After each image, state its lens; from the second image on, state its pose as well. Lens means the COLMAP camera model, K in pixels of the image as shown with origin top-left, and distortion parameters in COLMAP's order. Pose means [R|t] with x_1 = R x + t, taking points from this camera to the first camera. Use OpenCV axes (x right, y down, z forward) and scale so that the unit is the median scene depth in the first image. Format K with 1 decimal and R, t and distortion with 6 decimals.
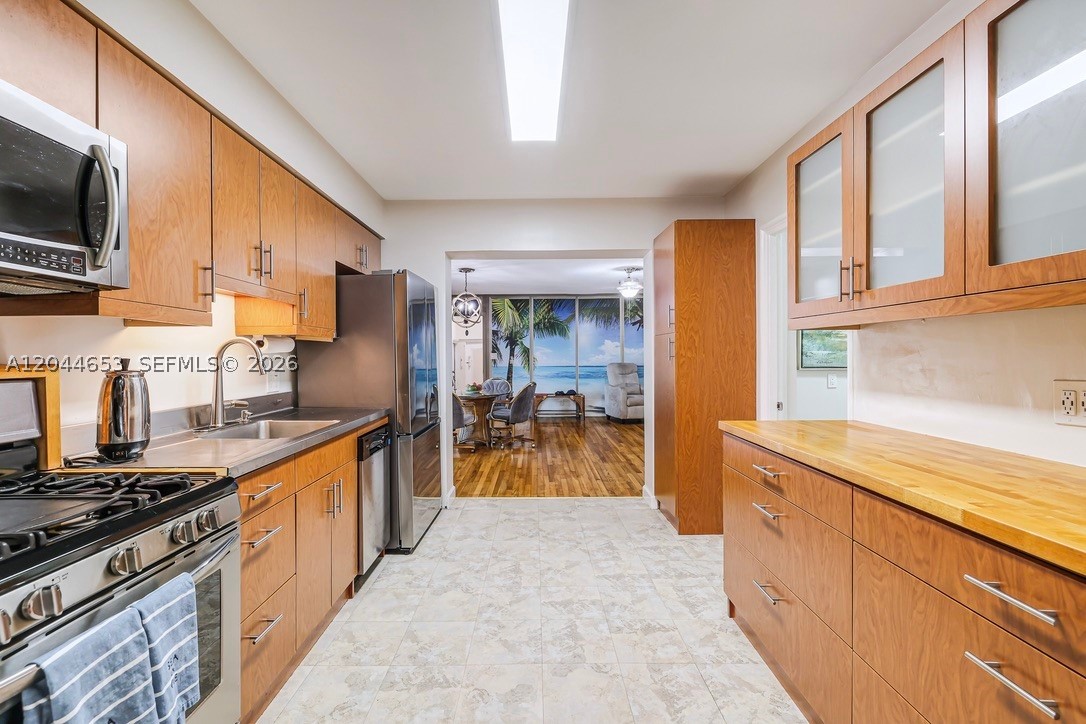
lens RADIAL K [[459.3, 0, 519.5], [0, 459.3, 356.2], [0, 0, 1]] dist [-0.001688, 0.000636]
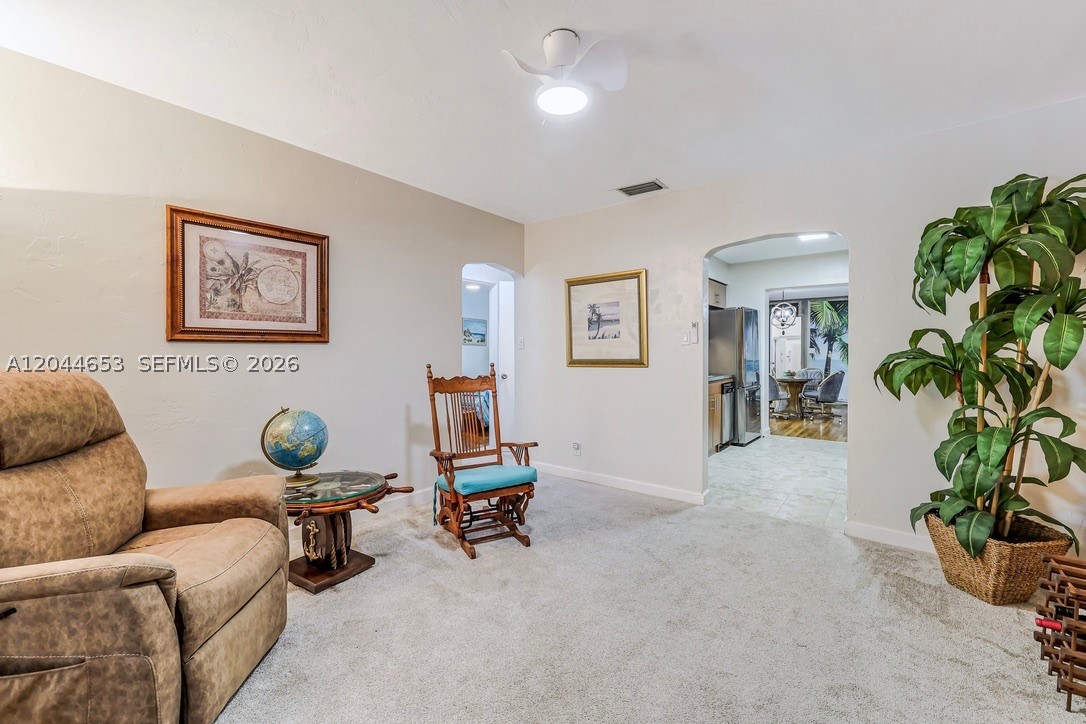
lens RADIAL K [[459.3, 0, 543.2], [0, 459.3, 352.2], [0, 0, 1]] dist [-0.001688, 0.000636]
pose [[0.814917, 0.010227, -0.579488, 0.094308], [-0.008367, 0.999948, 0.005880, 0.004264], [0.579518, 0.000057, 0.814959, -0.517838]]
